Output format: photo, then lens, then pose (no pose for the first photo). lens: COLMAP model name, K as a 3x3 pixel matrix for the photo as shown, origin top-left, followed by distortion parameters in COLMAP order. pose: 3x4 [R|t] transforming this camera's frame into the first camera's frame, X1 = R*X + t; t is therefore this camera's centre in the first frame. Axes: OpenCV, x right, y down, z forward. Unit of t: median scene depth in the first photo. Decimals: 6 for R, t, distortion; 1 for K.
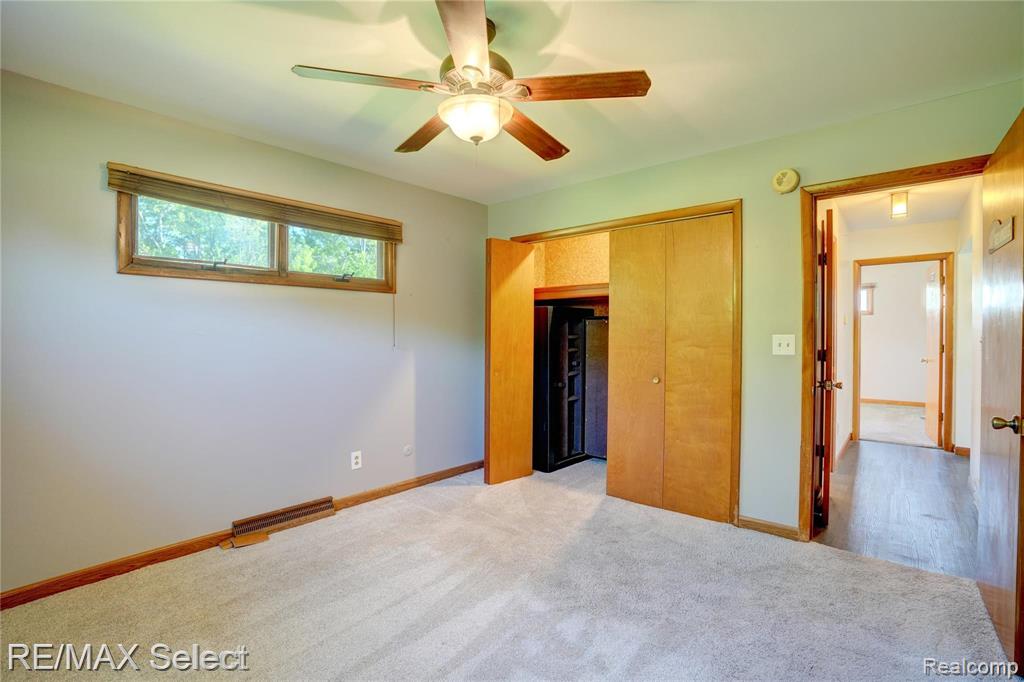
lens RADIAL K [[470.5, 0, 519.7], [0, 470.5, 341.7], [0, 0, 1]] dist [-0.070787, 0.027106]
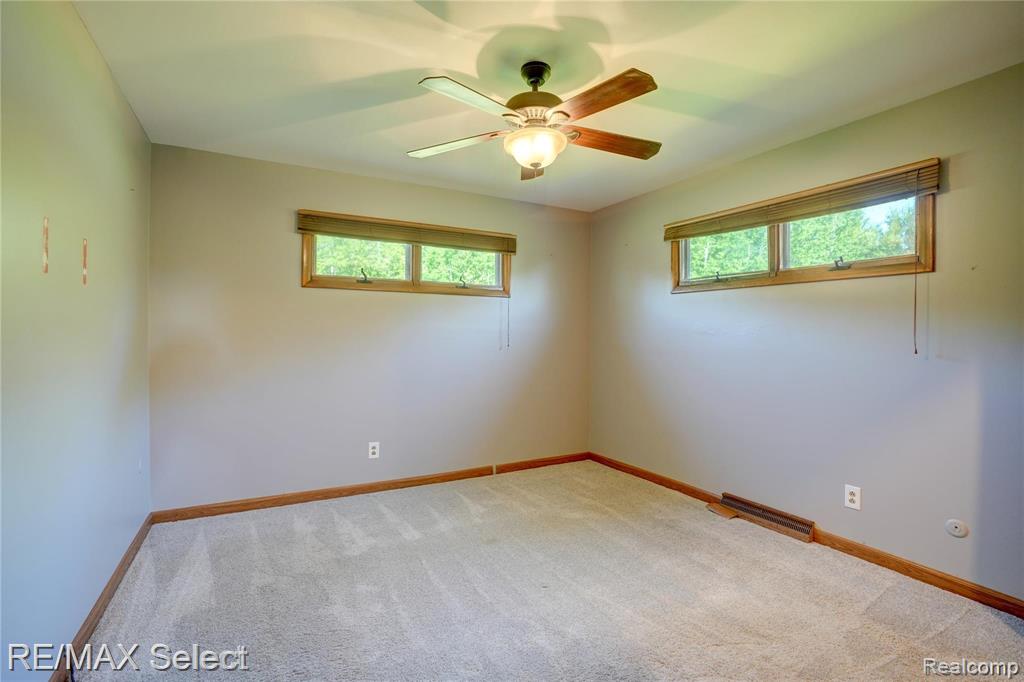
lens RADIAL K [[470.5, 0, 519.7], [0, 470.5, 341.7], [0, 0, 1]] dist [-0.070787, 0.027106]
pose [[-0.324870, 0.013904, -0.945656, 0.623715], [-0.029589, 0.999253, 0.024857, -0.007839], [0.945296, 0.036056, -0.324216, 0.814801]]
